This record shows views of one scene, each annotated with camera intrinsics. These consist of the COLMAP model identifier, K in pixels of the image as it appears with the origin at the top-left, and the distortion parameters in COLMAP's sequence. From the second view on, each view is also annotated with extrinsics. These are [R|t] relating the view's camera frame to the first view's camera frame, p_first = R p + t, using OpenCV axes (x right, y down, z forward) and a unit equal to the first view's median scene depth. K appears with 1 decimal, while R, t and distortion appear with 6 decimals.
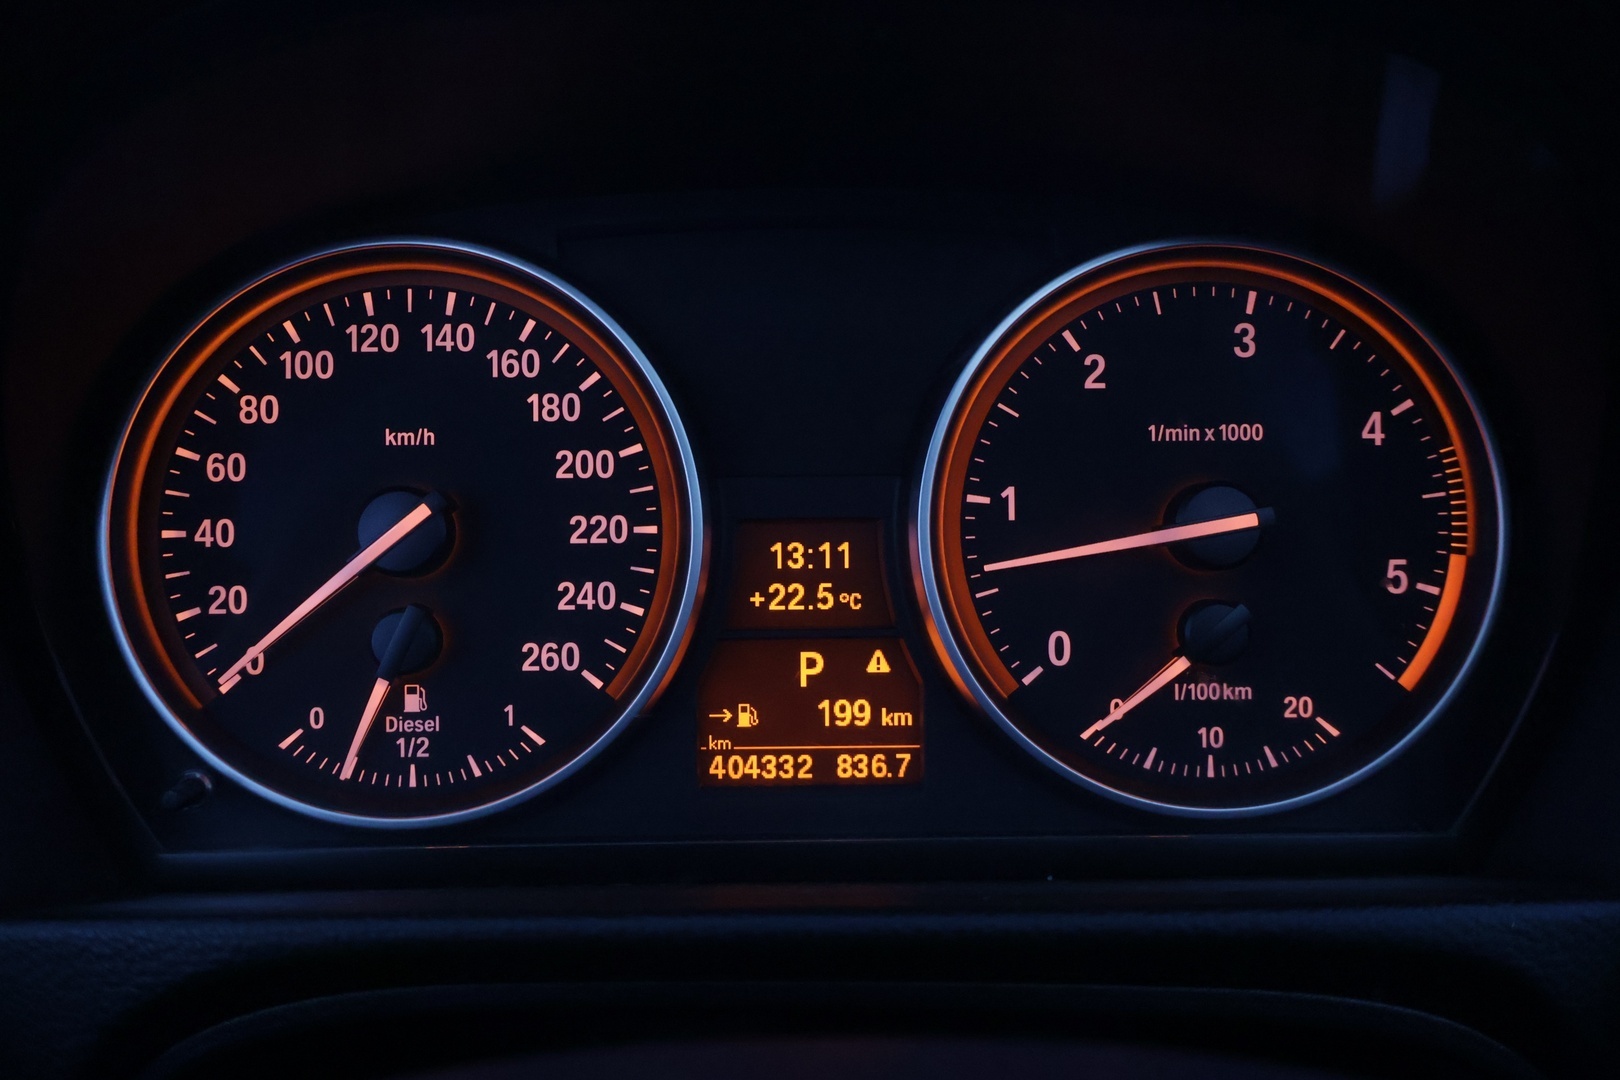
lens RADIAL K [[1462.7, 0, 815.6], [0, 1462.7, 541.9], [0, 0, 1]] dist [-0.017784, -0.003592]
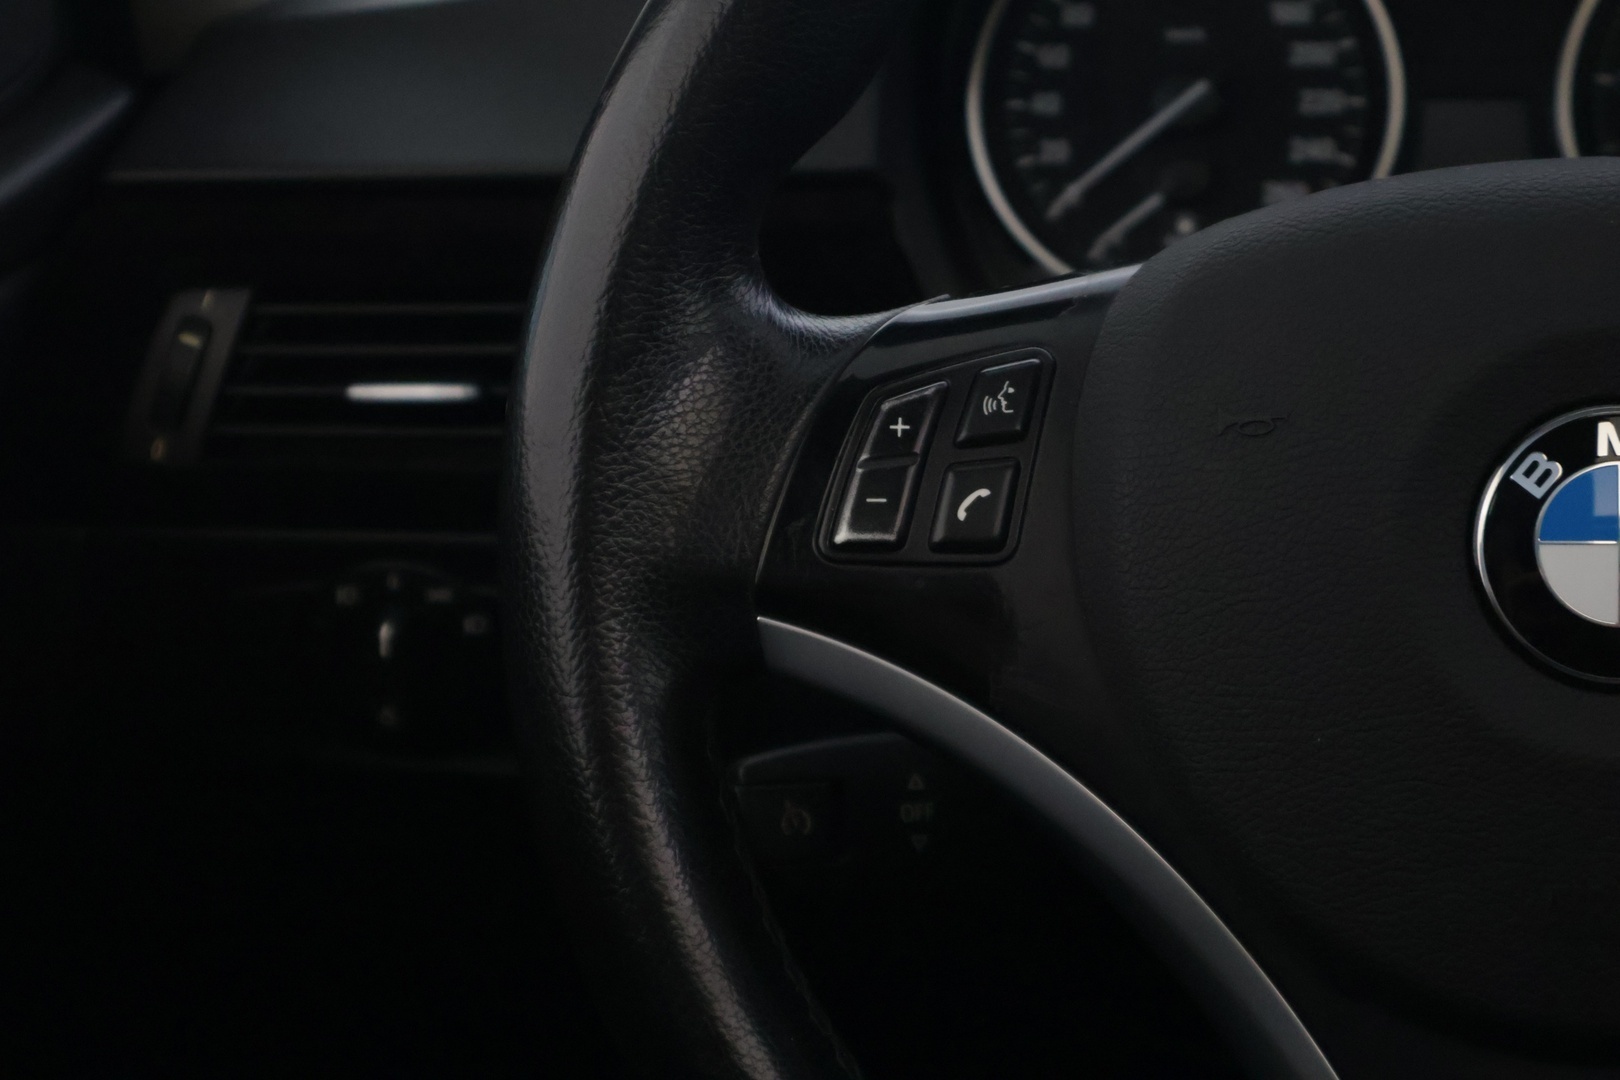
lens RADIAL K [[3496.4, 0, 814.4], [0, 3496.4, 541.7], [0, 0, 1]] dist [0.019903, 0.000000]
pose [[0.990253, 0.016720, -0.138271, -0.159128], [-0.009656, 0.998621, 0.051602, 0.240593], [0.138943, -0.049764, 0.989049, -2.352518]]
